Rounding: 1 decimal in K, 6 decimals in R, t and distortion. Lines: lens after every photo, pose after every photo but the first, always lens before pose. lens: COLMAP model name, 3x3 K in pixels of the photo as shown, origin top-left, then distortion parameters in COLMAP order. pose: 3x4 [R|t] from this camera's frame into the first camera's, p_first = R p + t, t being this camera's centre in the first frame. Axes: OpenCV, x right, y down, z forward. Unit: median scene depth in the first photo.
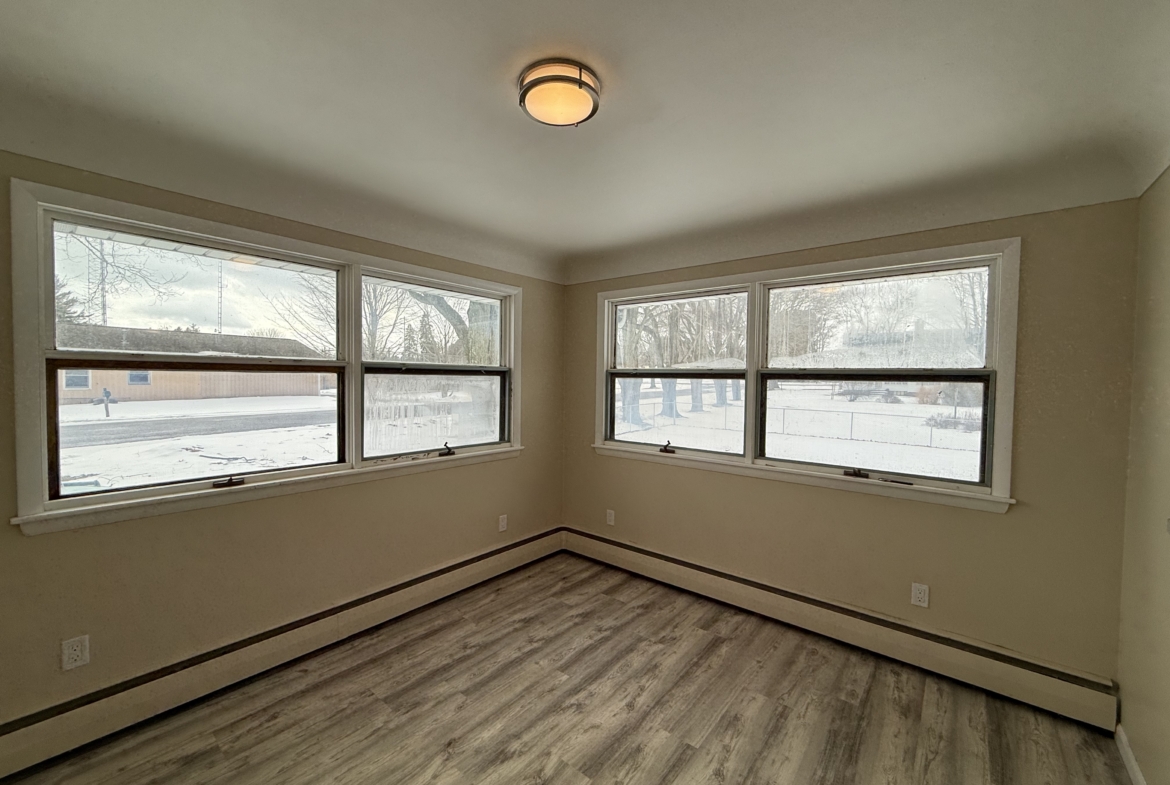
lens RADIAL K [[464.5, 0, 580.4], [0, 464.5, 392.7], [0, 0, 1]] dist [0.000444, 0.000304]
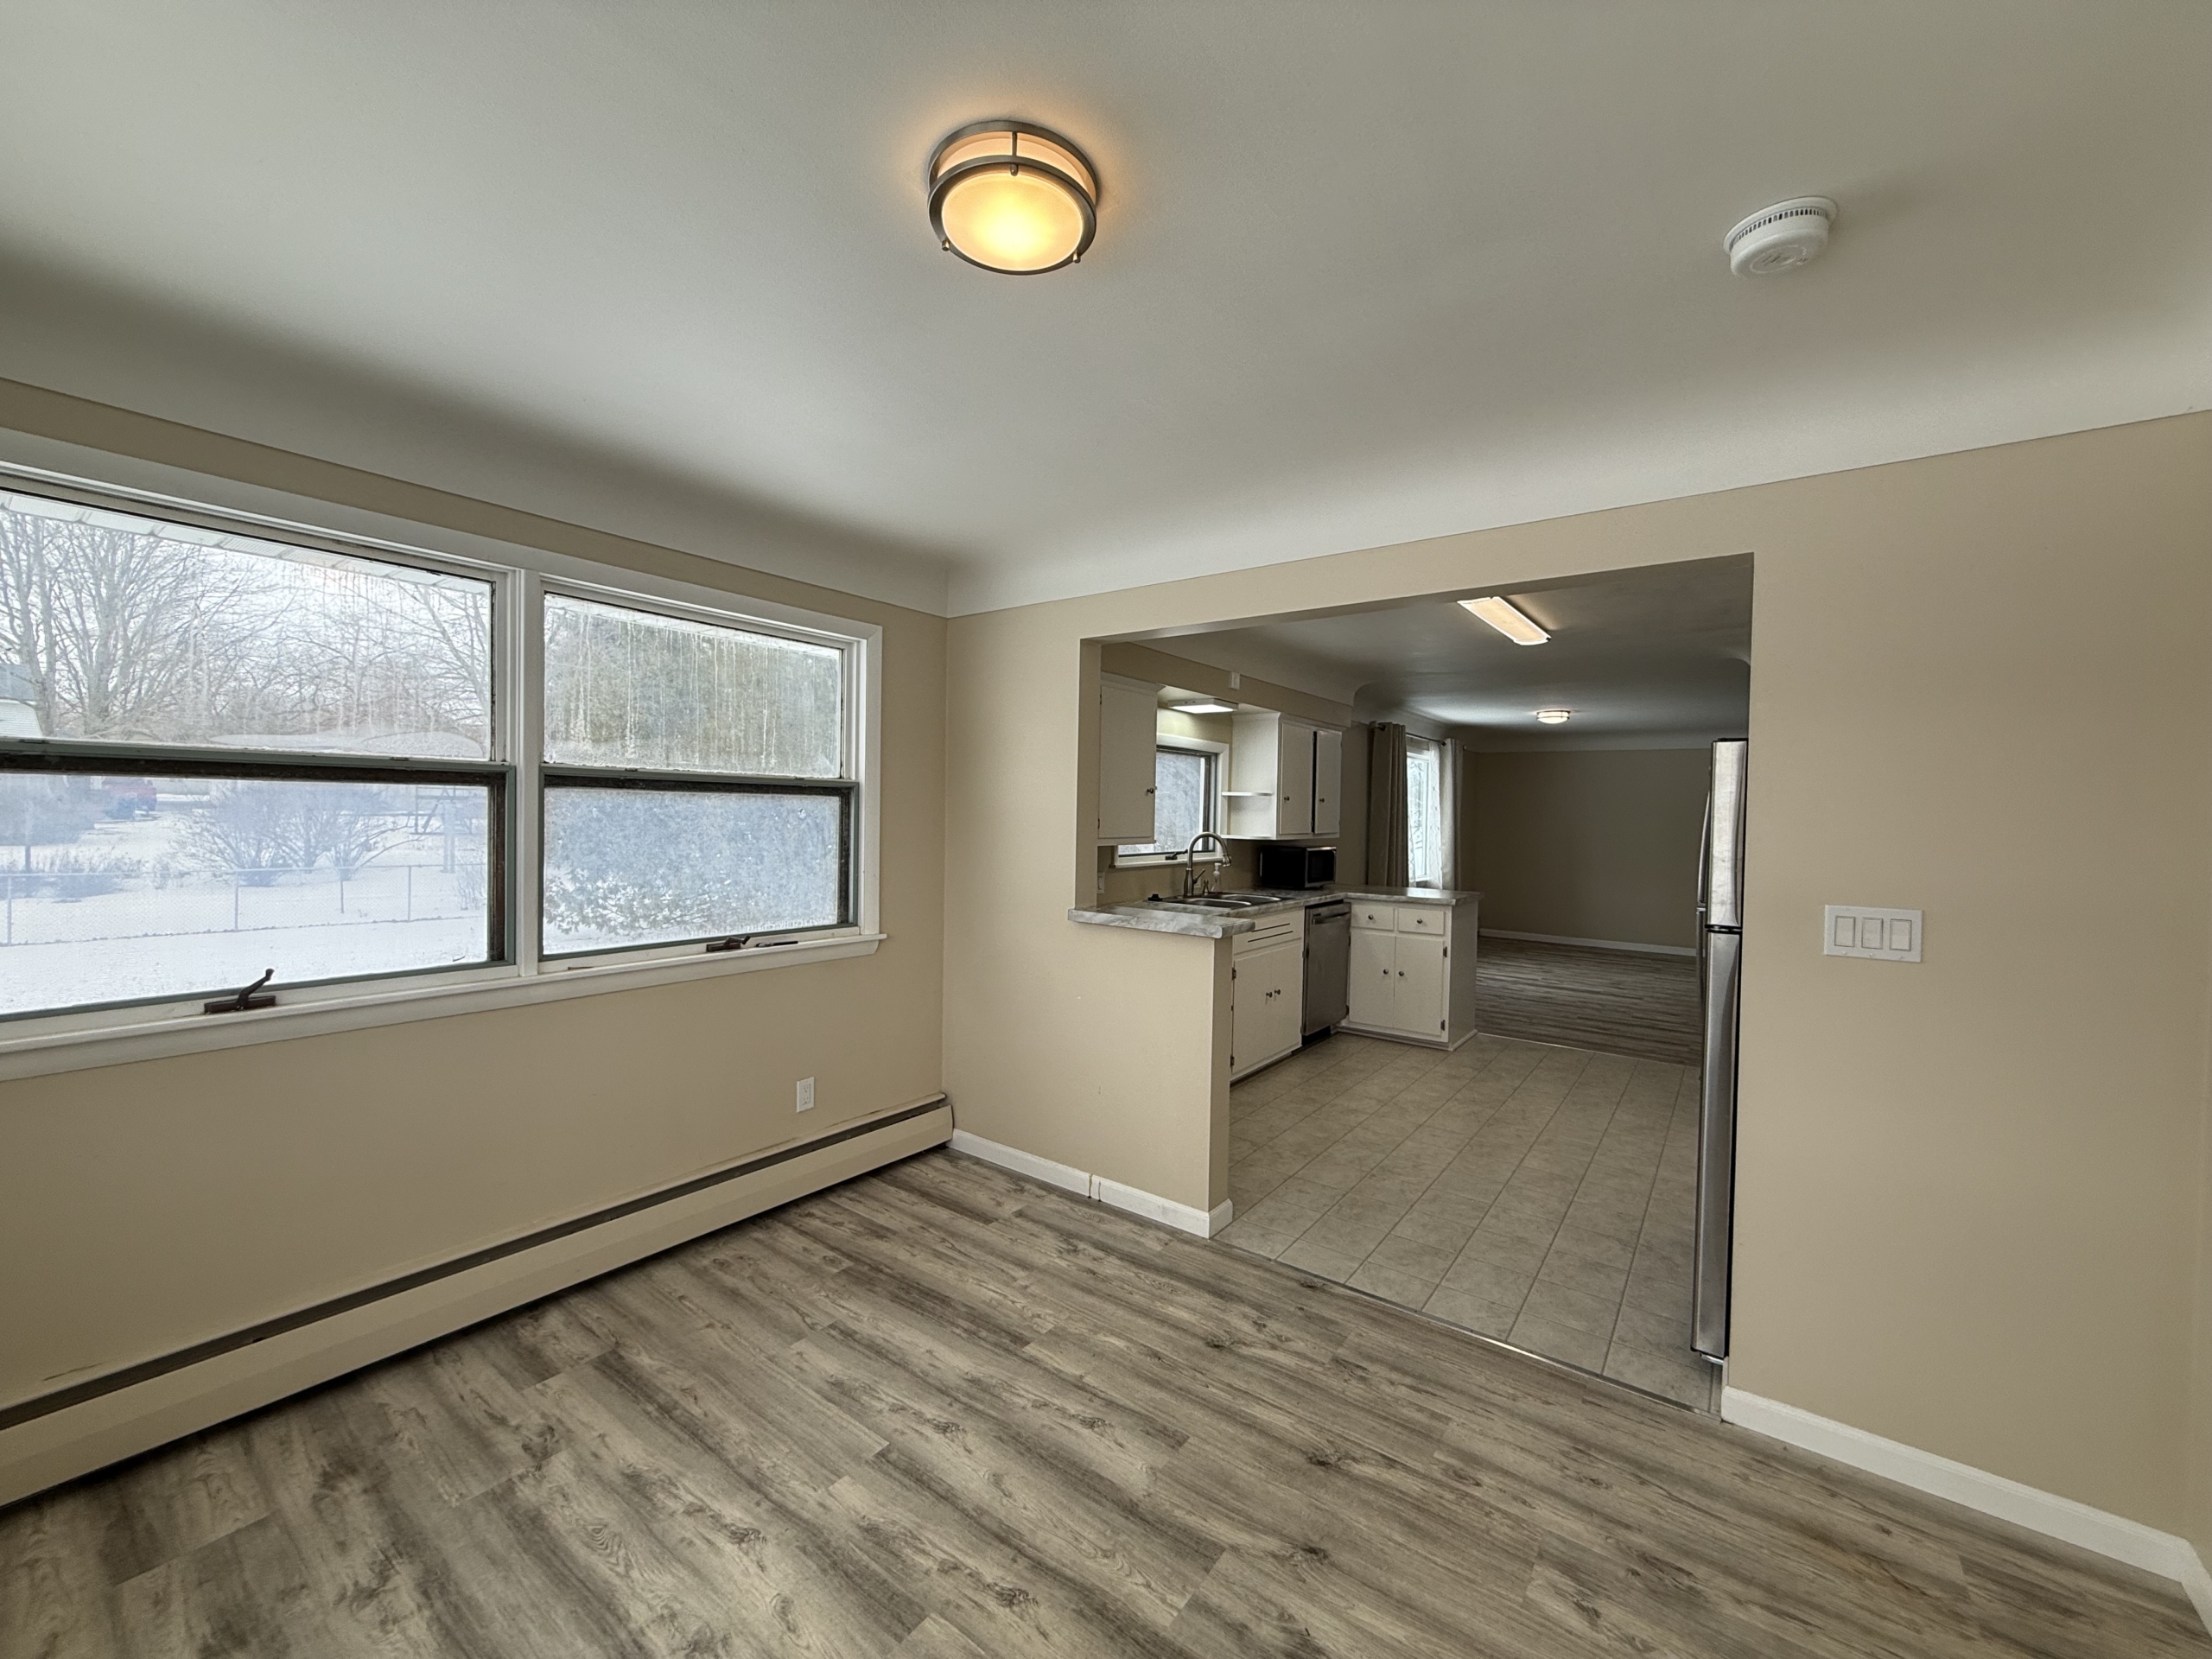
lens RADIAL K [[882.5, 0, 1098.5], [0, 882.5, 823.9], [0, 0, 1]] dist [-0.001105, -0.000173]
pose [[-0.052254, -0.029117, 0.998209, -0.641533], [0.012686, 0.999475, 0.029818, -0.014869], [-0.998553, 0.014221, -0.051857, 0.623635]]
